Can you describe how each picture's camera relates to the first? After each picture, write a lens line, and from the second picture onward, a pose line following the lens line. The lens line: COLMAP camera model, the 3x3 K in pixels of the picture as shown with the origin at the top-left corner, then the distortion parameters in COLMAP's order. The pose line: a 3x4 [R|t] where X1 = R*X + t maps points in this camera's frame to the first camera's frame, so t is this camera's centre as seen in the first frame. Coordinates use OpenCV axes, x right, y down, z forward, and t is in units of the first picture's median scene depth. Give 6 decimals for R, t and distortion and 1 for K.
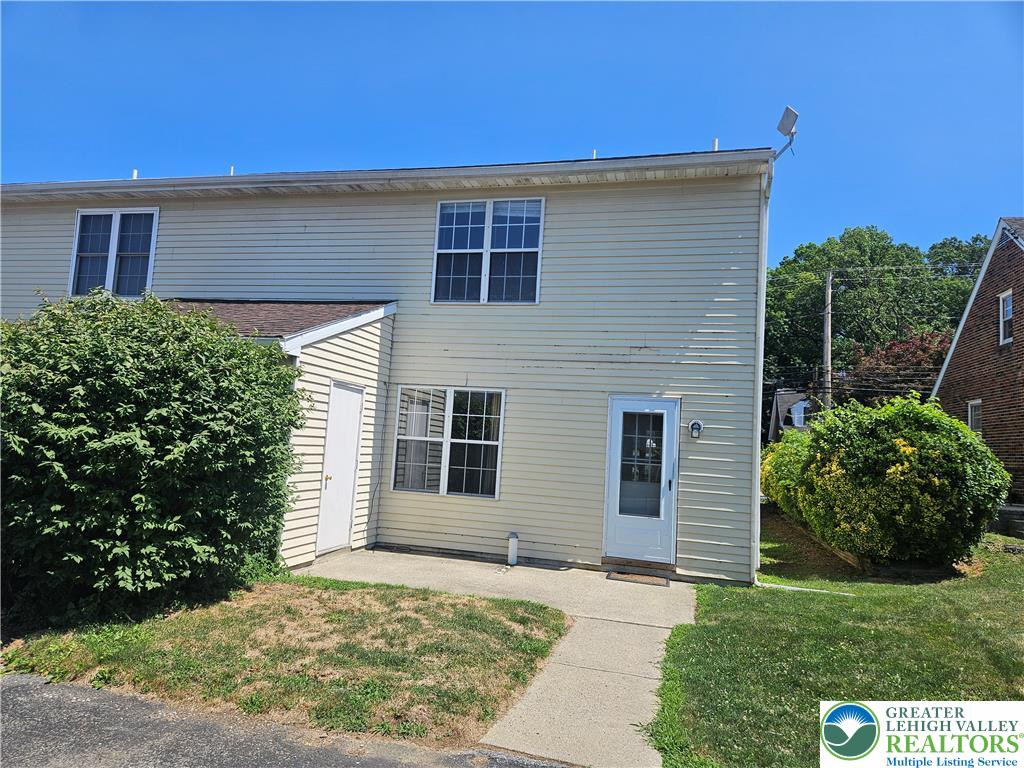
lens RADIAL K [[679.3, 0, 508.4], [0, 679.3, 378.4], [0, 0, 1]] dist [0.053896, -0.034943]
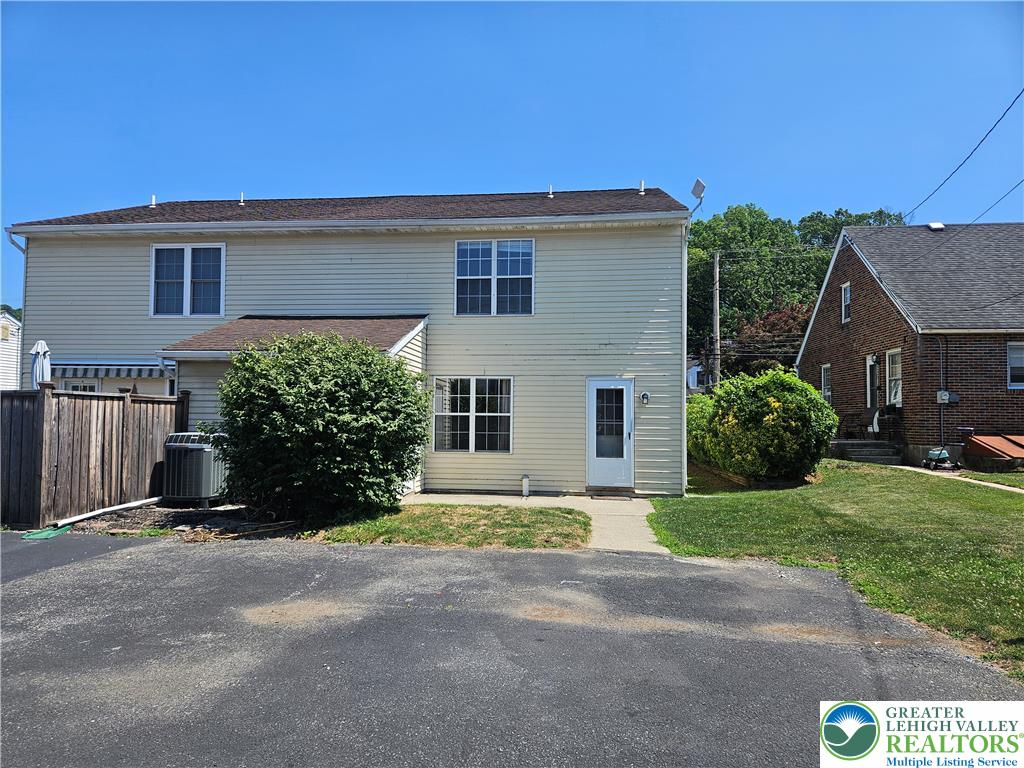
lens RADIAL K [[679.3, 0, 508.6], [0, 679.3, 392.8], [0, 0, 1]] dist [0.053896, -0.034943]
pose [[0.988890, -0.046219, 0.141283, -0.213095], [0.037280, 0.997171, 0.065275, -0.042053], [-0.143900, -0.059283, 0.987815, -0.398377]]
